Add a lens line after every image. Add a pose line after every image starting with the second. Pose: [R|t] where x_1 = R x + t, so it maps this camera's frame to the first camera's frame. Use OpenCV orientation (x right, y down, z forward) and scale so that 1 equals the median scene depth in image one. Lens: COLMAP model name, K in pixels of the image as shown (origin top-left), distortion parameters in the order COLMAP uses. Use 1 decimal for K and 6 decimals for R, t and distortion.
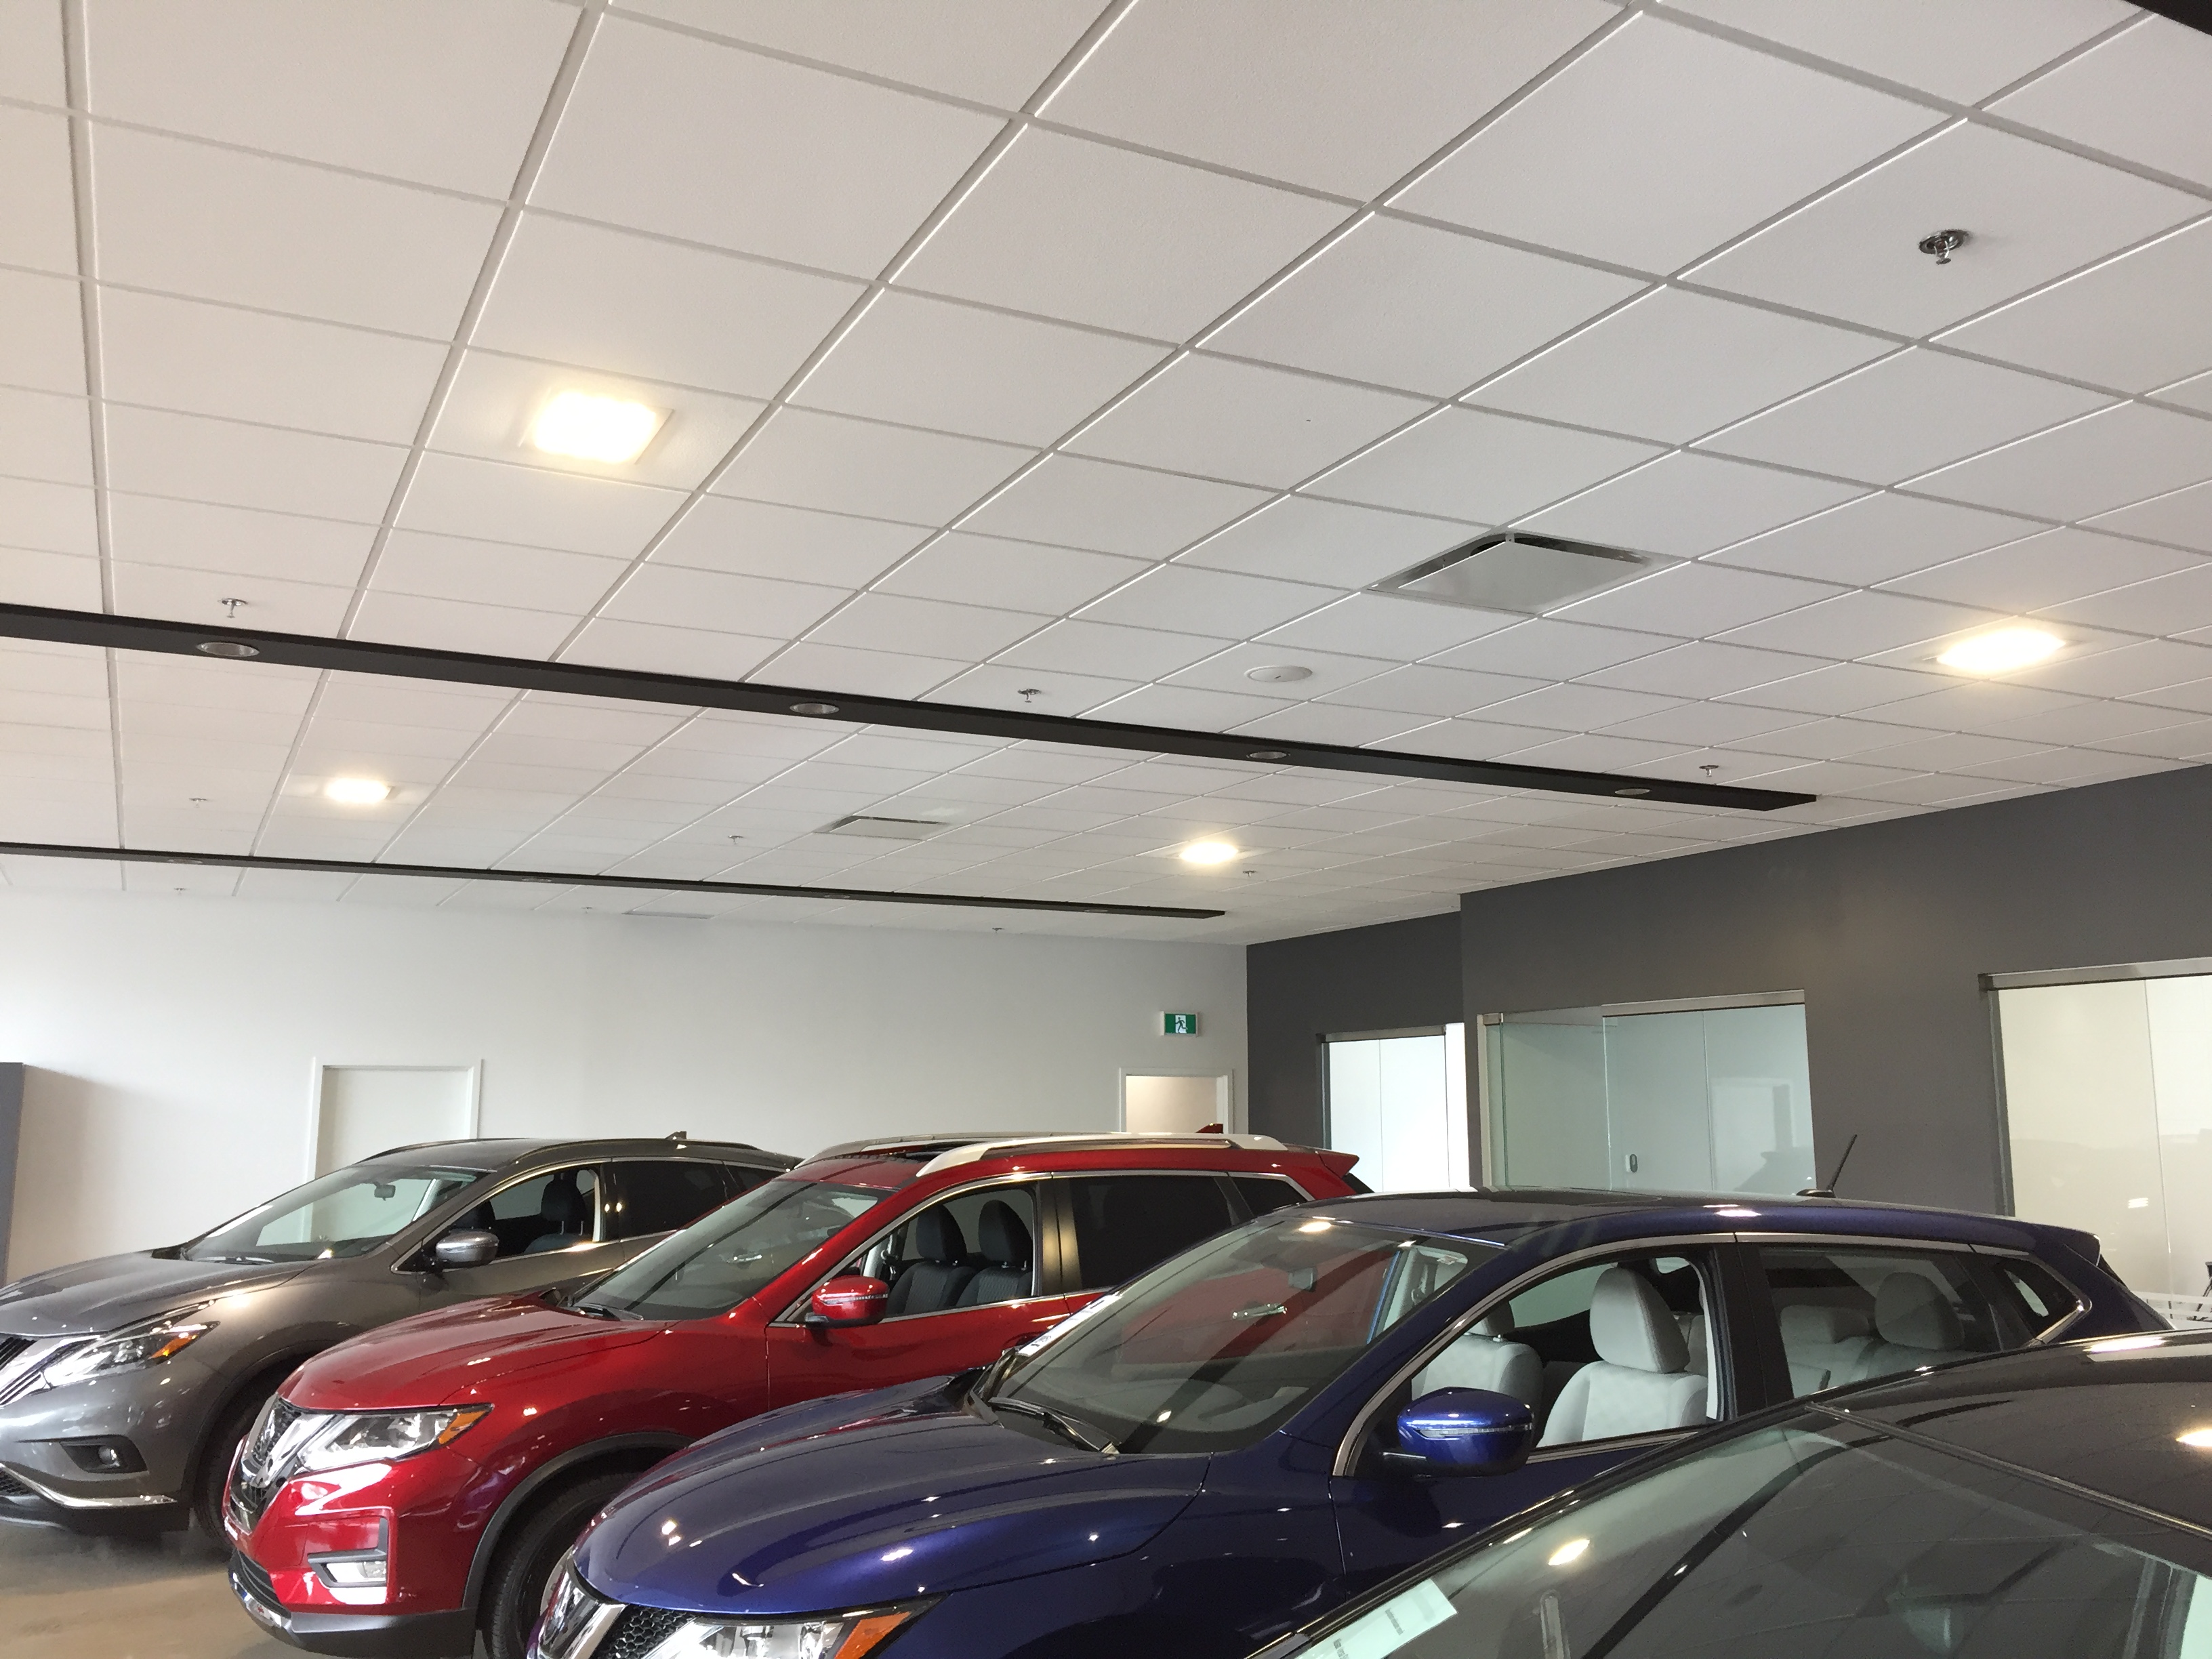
lens RADIAL K [[1884.3, 0, 1098.2], [0, 1884.3, 824.5], [0, 0, 1]] dist [0.073991, -0.084895]
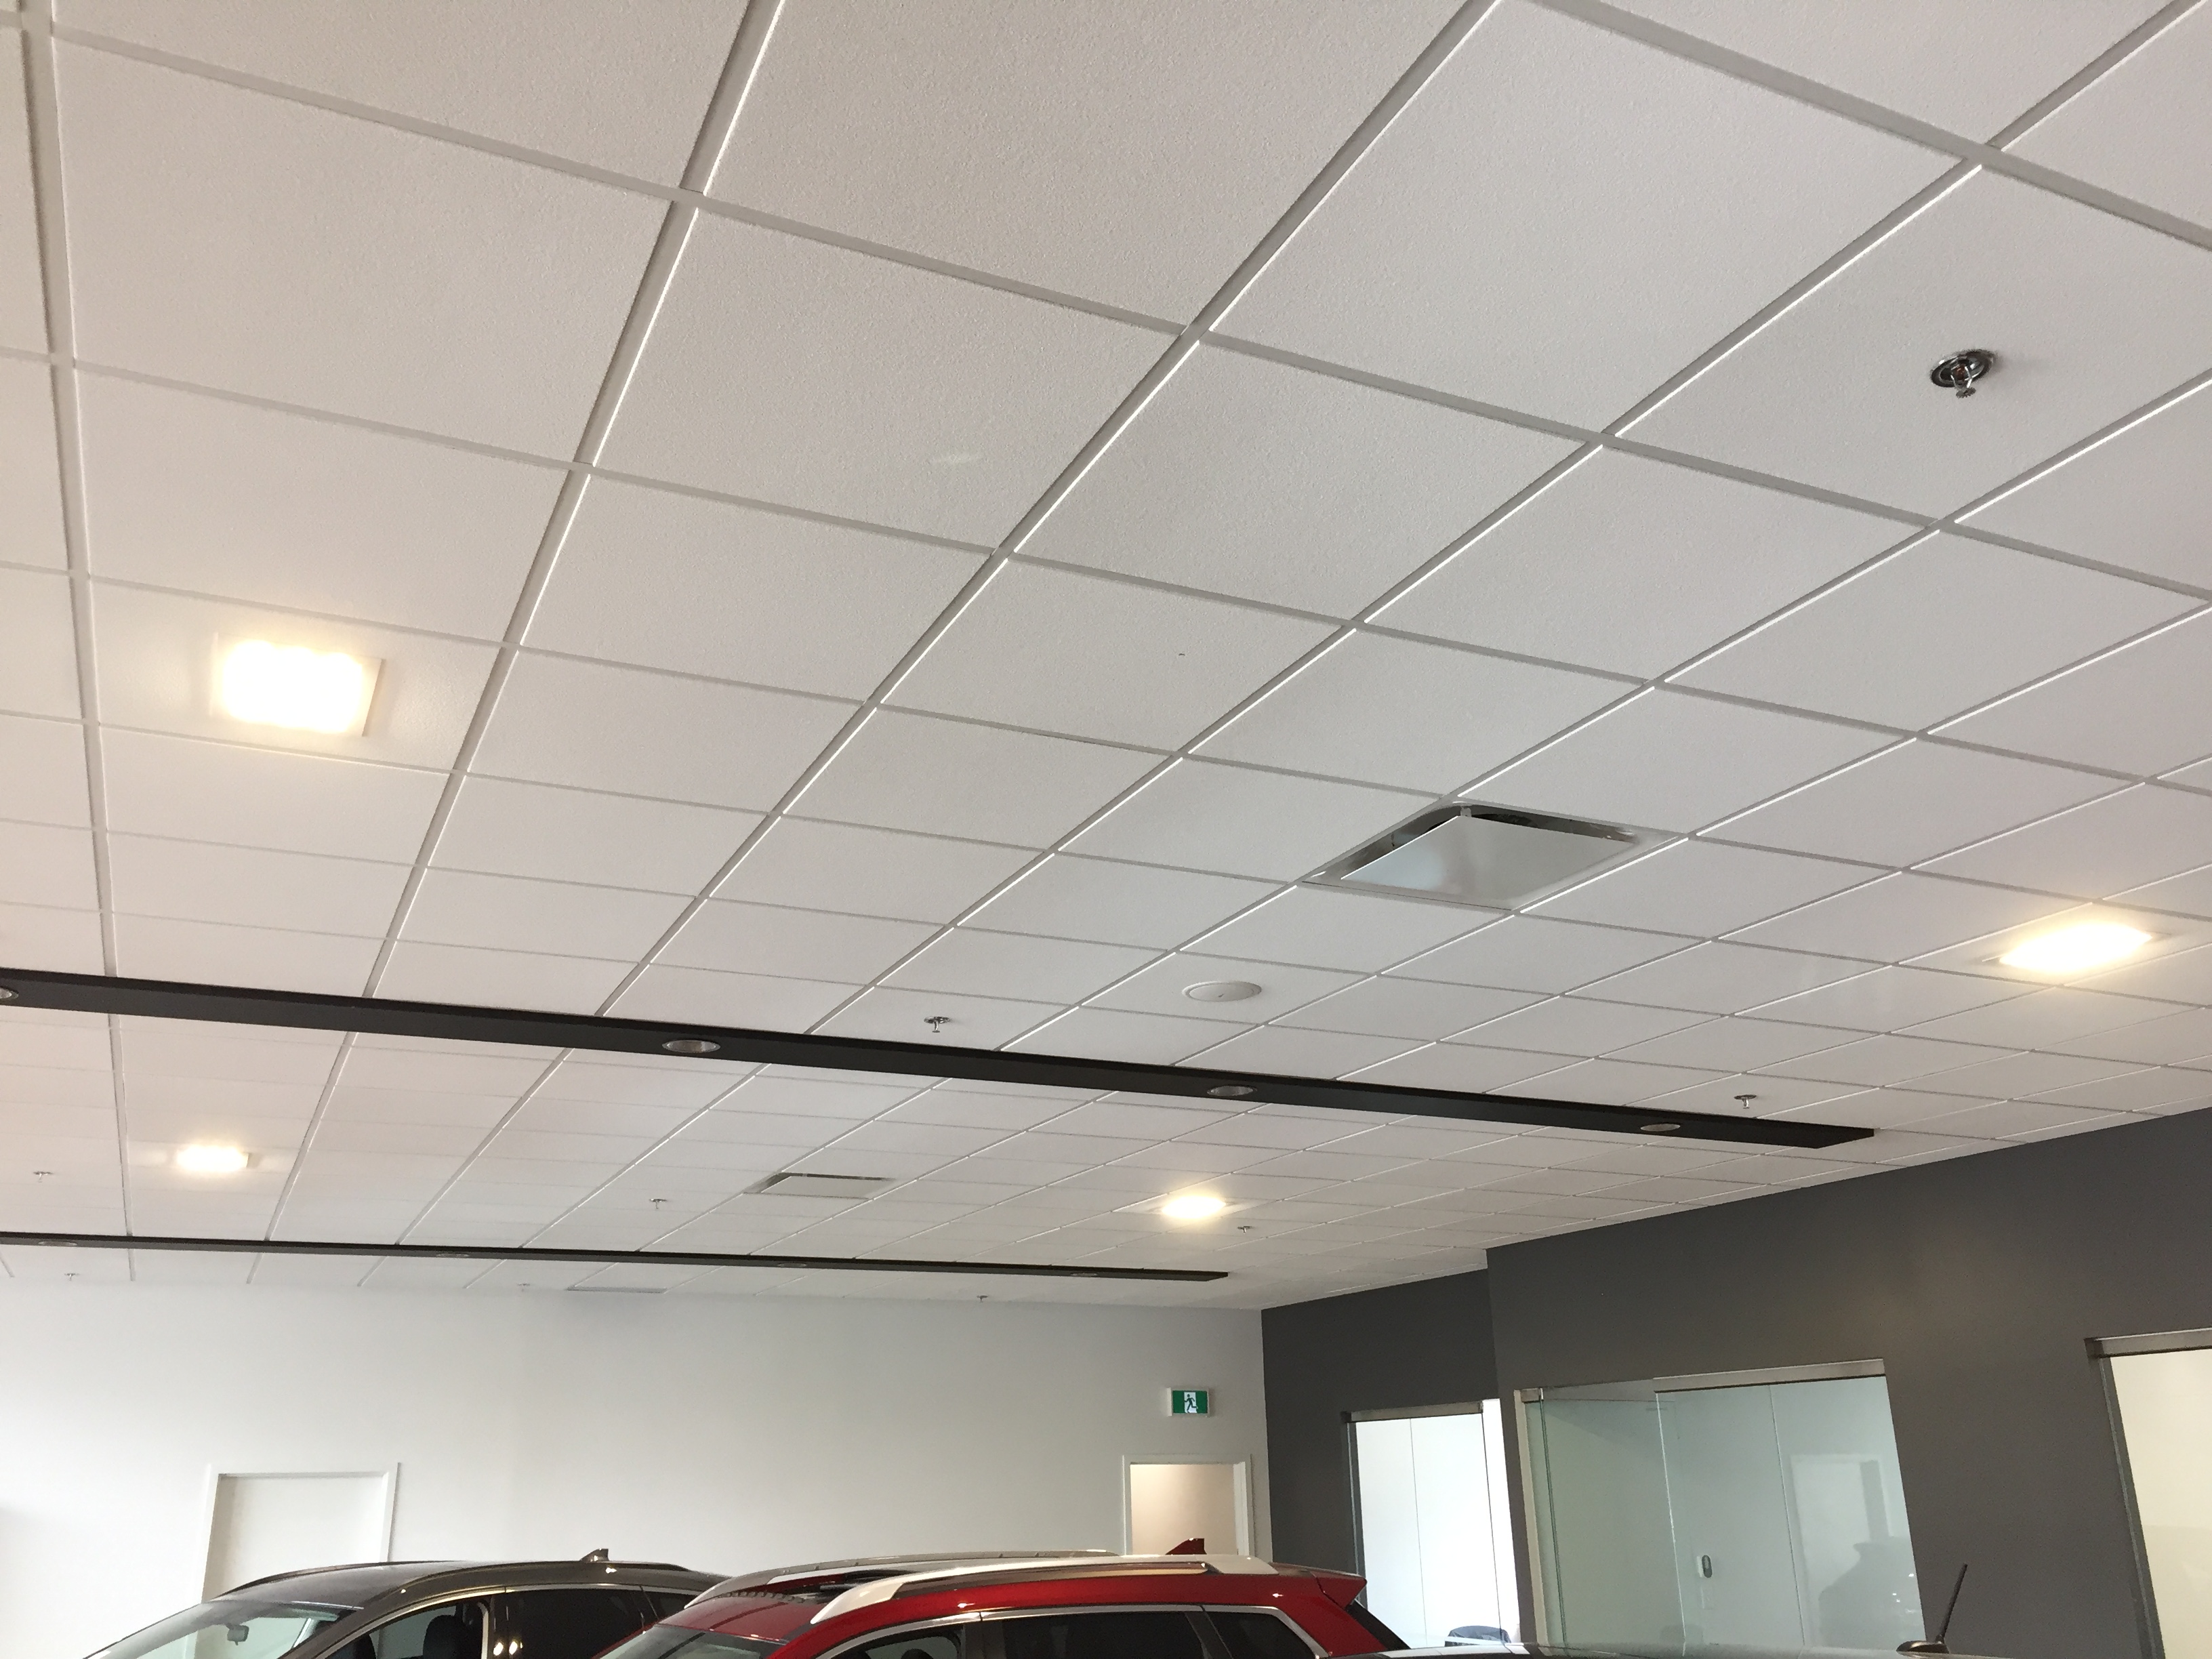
lens RADIAL K [[1884.3, 0, 1099.2], [0, 1884.3, 809.7], [0, 0, 1]] dist [0.073991, -0.084895]
pose [[0.999585, -0.023046, -0.017282, 0.050973], [0.019320, 0.981355, -0.191230, 0.001500], [0.021367, 0.190817, 0.981393, 0.131940]]
